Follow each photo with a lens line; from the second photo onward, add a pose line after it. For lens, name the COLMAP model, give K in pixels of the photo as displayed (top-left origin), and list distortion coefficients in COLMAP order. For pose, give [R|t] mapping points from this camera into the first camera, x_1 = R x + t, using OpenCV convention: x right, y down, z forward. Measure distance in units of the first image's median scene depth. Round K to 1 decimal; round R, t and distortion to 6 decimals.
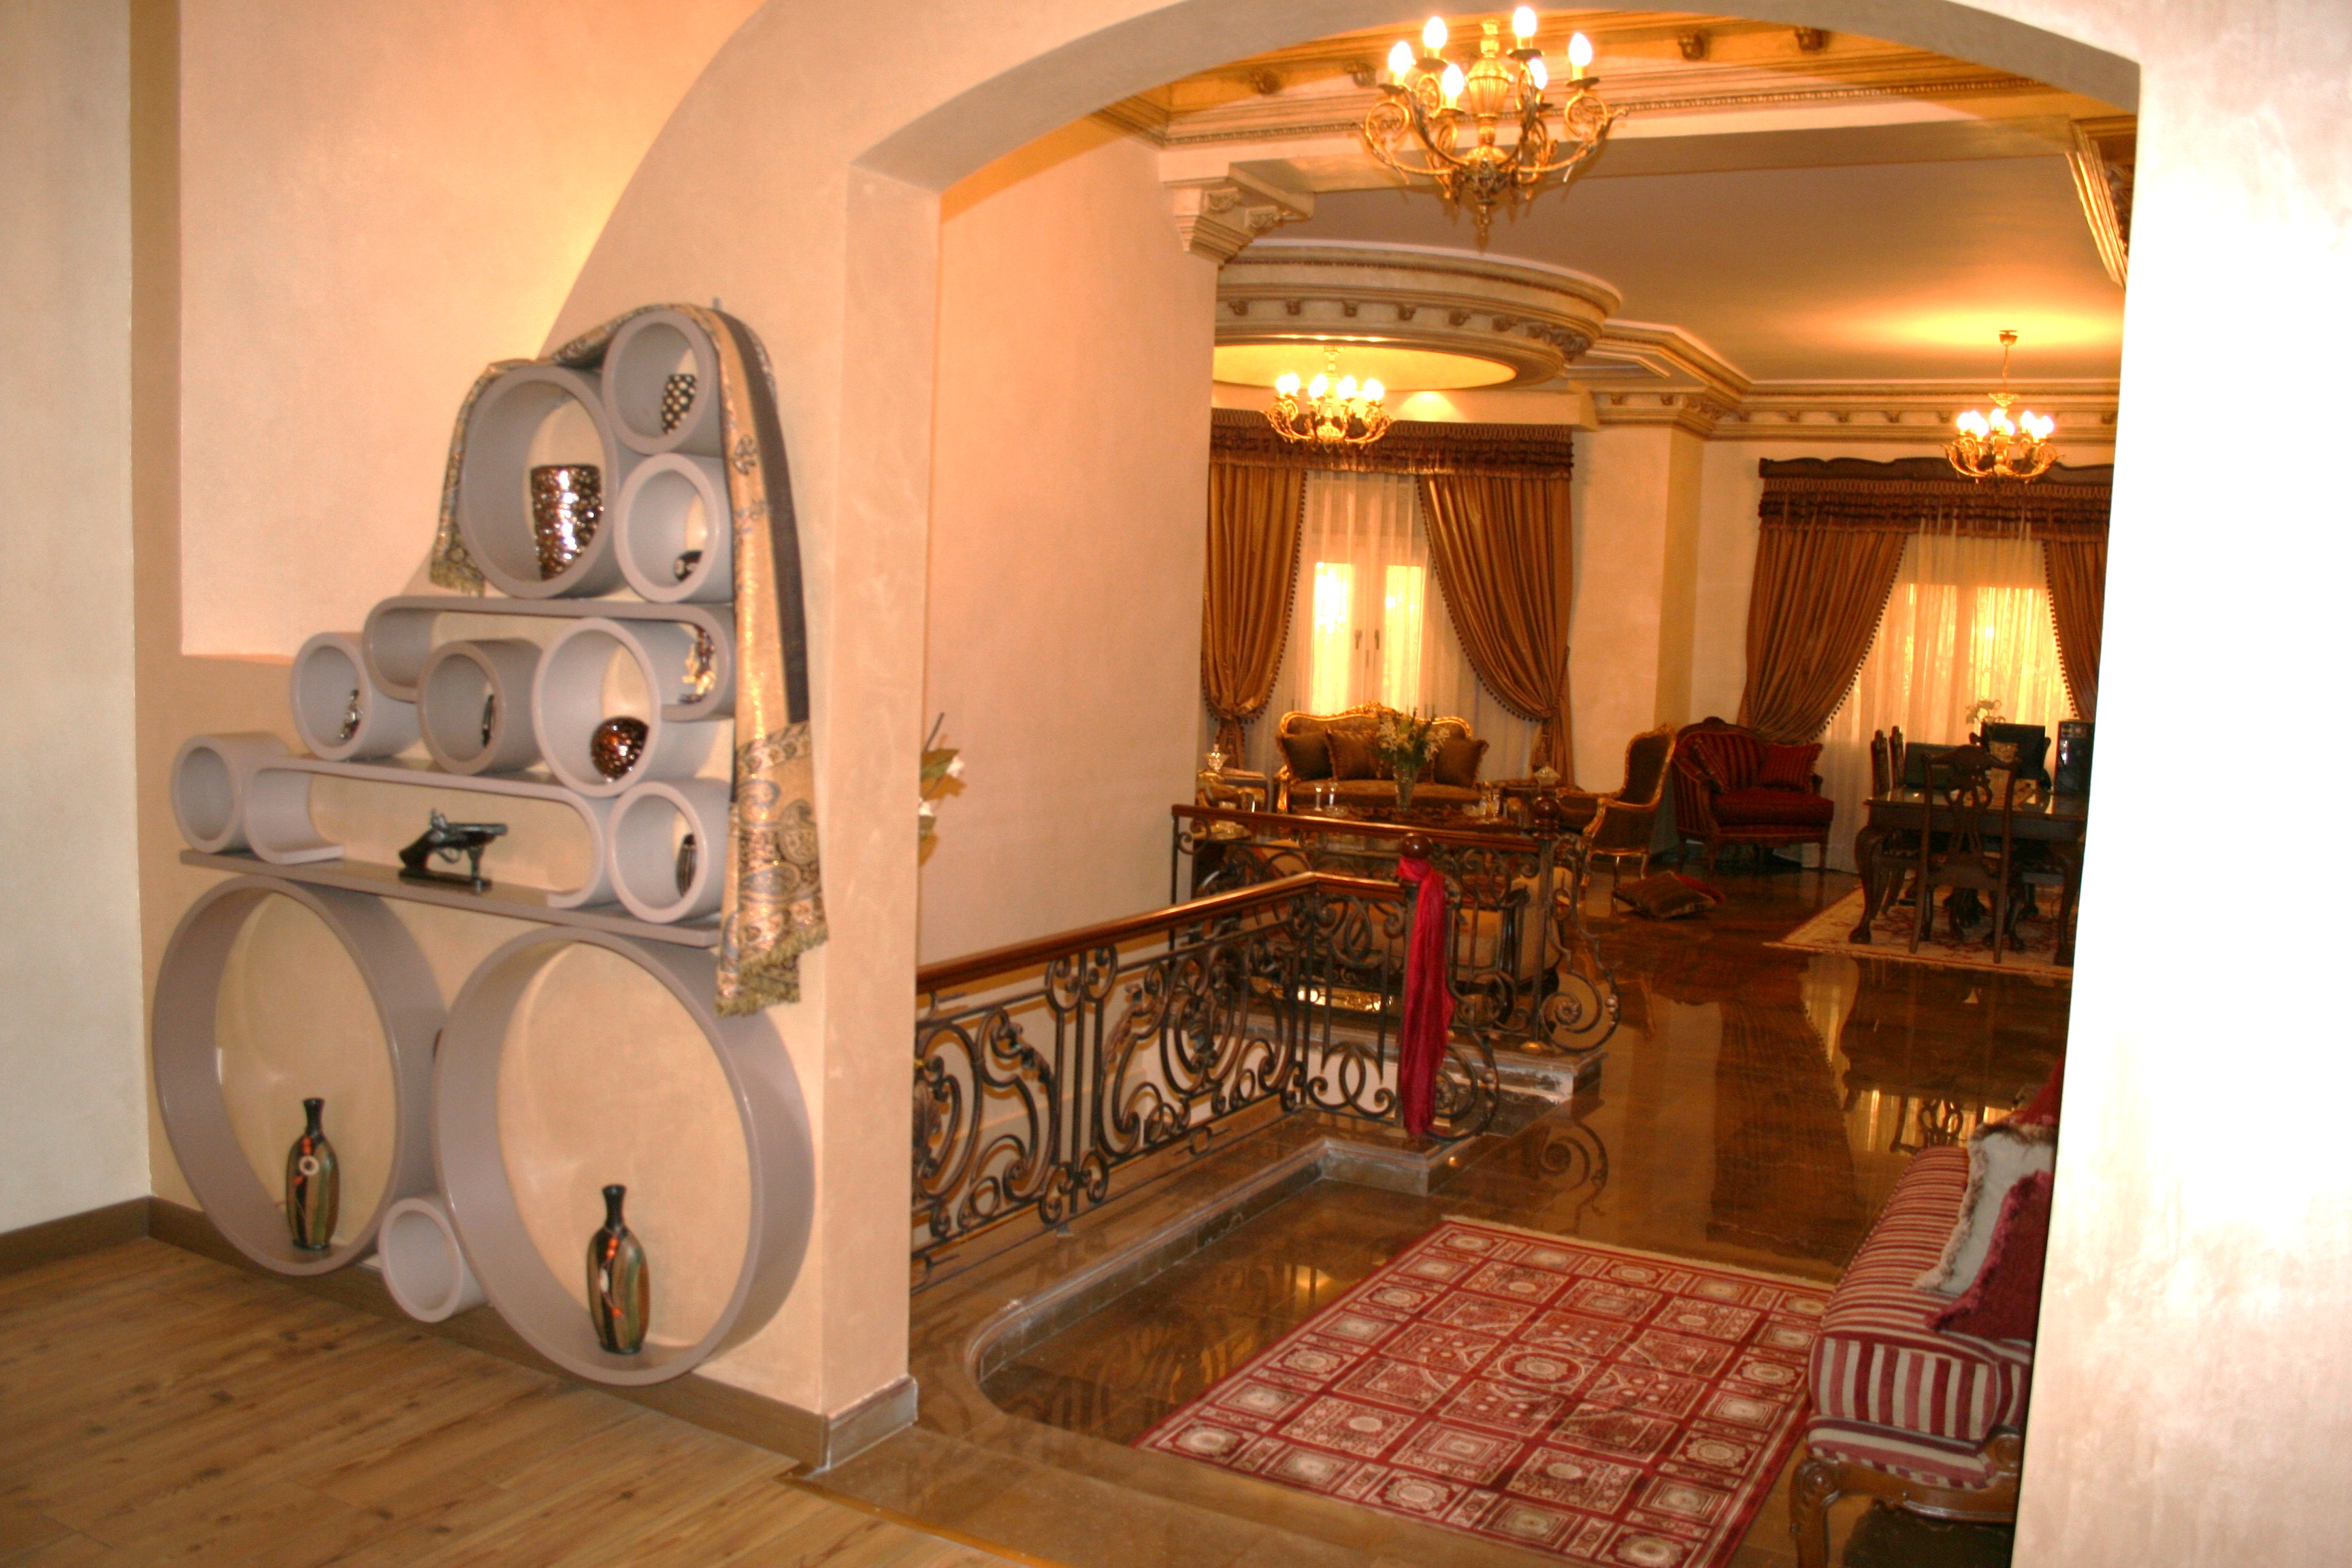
lens RADIAL K [[1990.7, 0, 1175.4], [0, 1990.7, 814.4], [0, 0, 1]] dist [-0.144533, 0.099618]
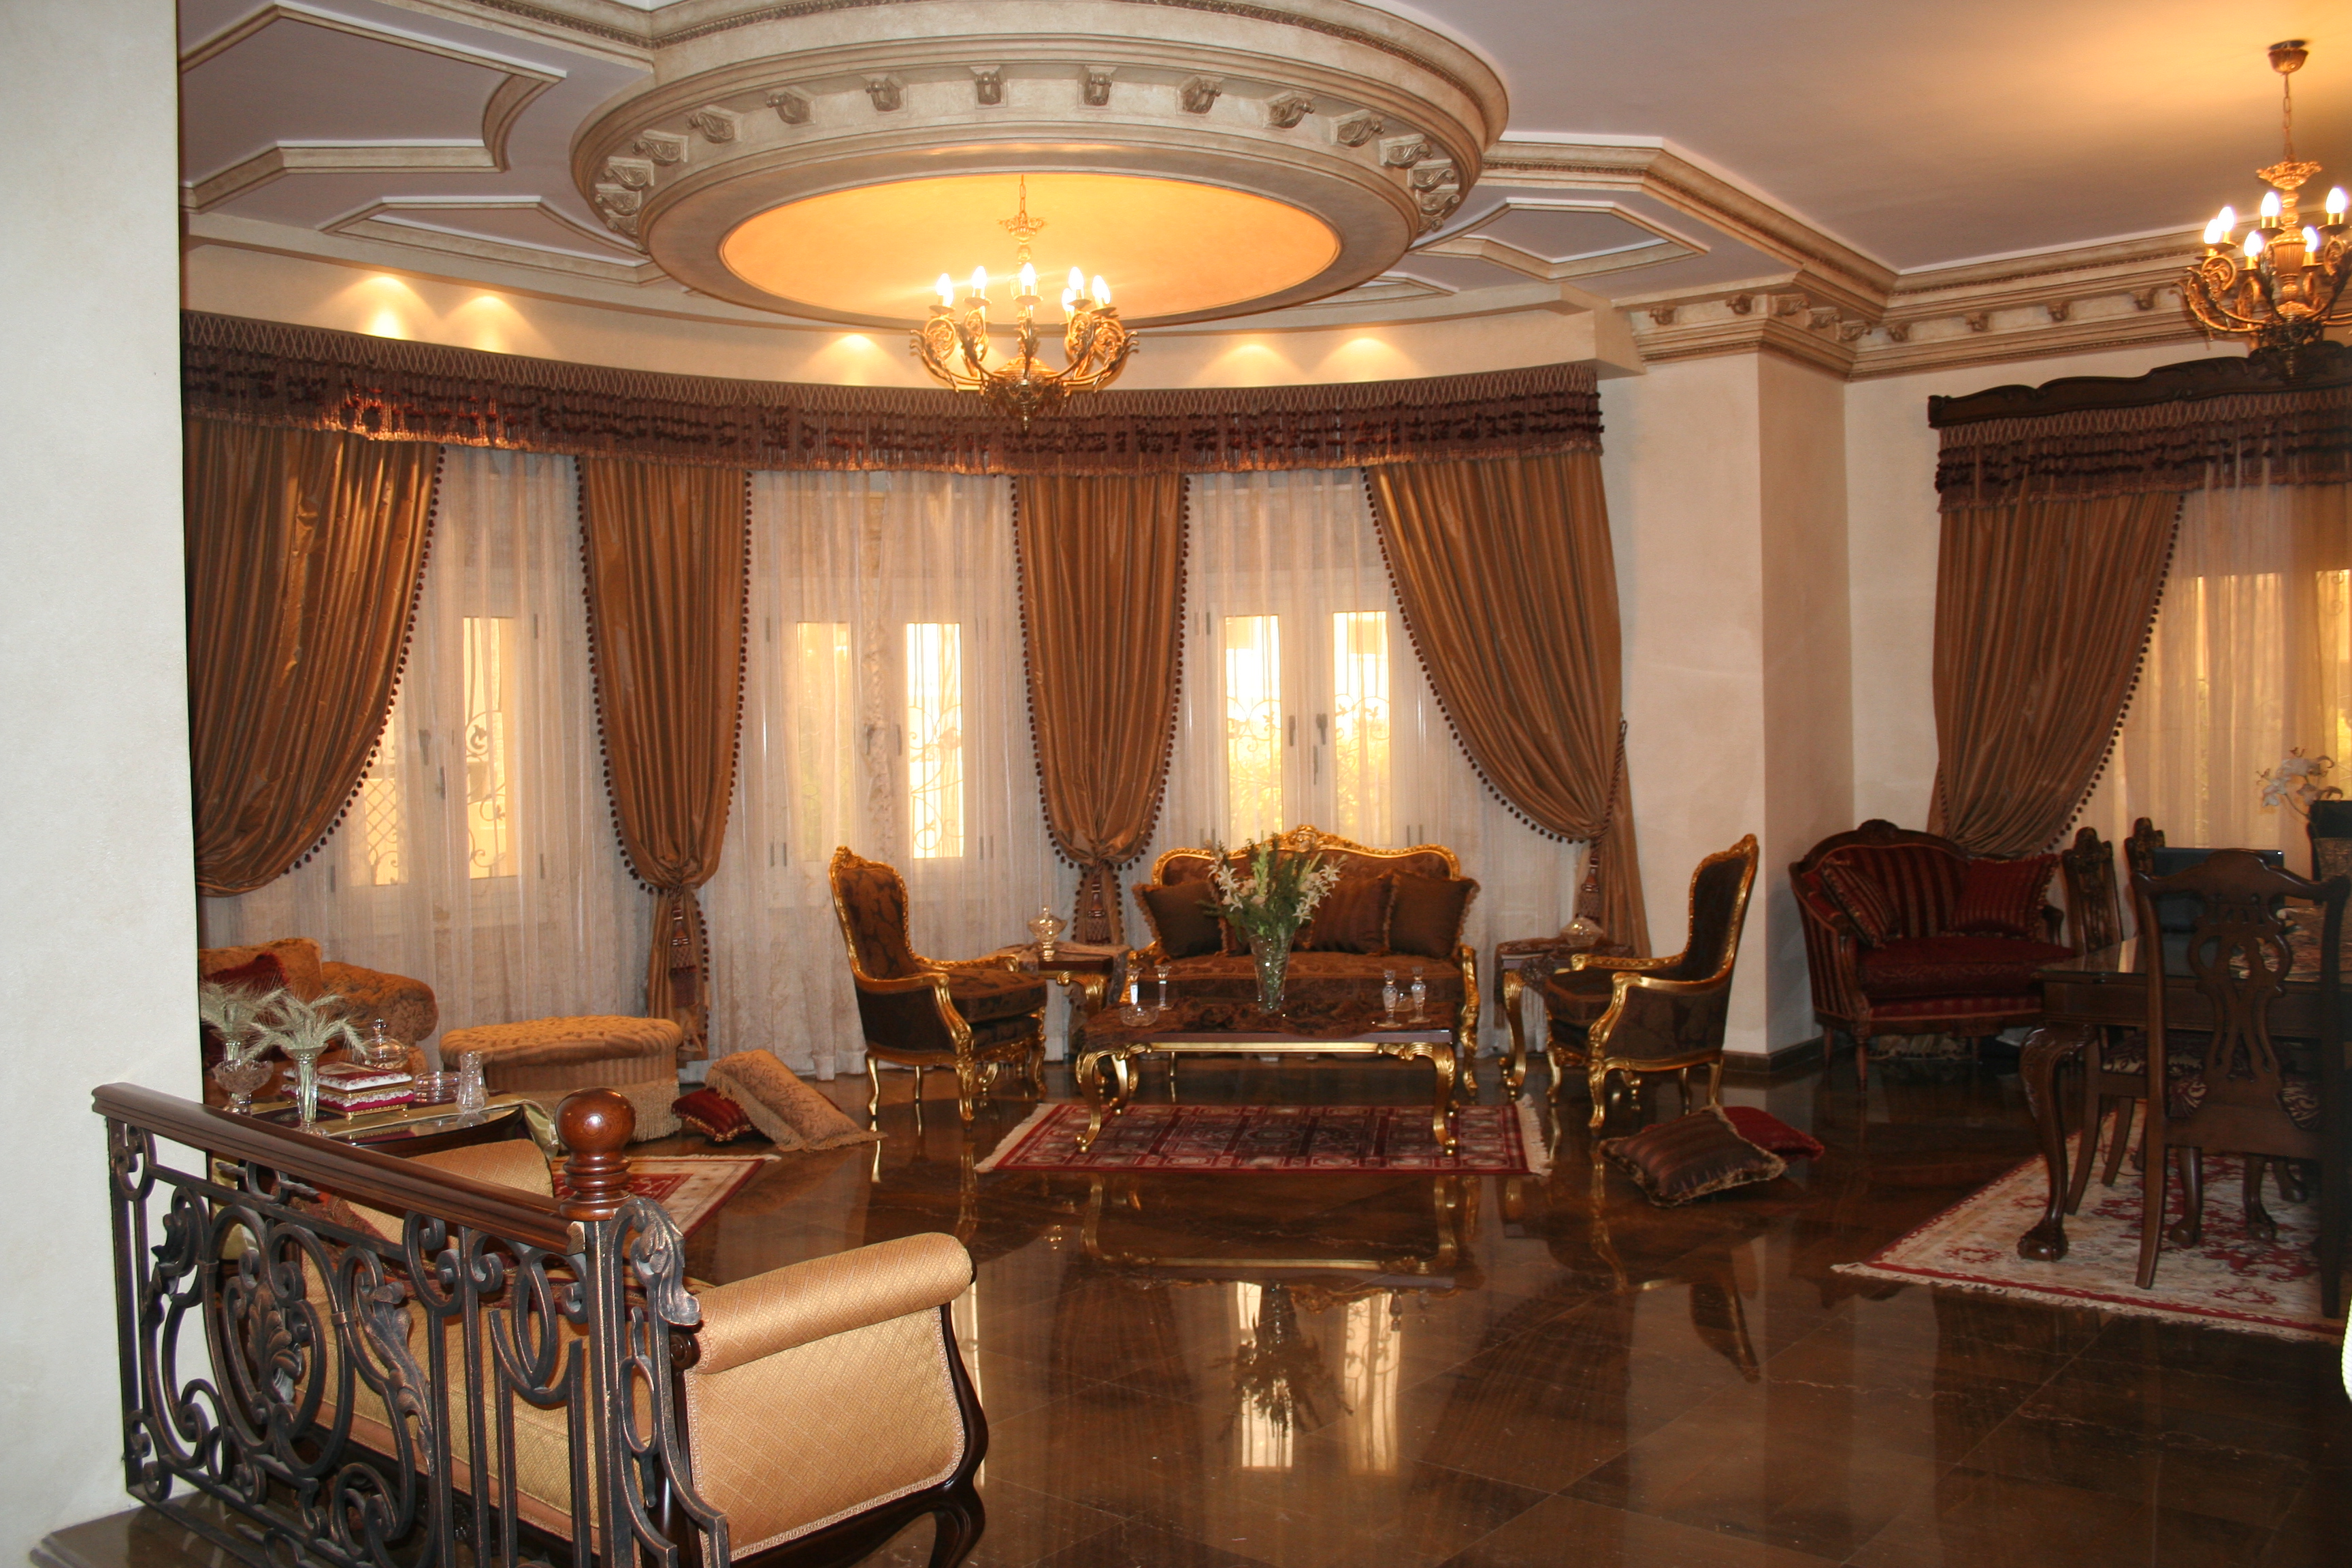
lens RADIAL K [[1990.7, 0, 1175.4], [0, 1990.7, 814.4], [0, 0, 1]] dist [-0.144533, 0.099618]
pose [[0.975588, -0.050093, -0.213821, 0.196527], [0.035133, 0.996698, -0.073203, -0.015158], [0.216782, 0.063904, 0.974126, 0.373199]]
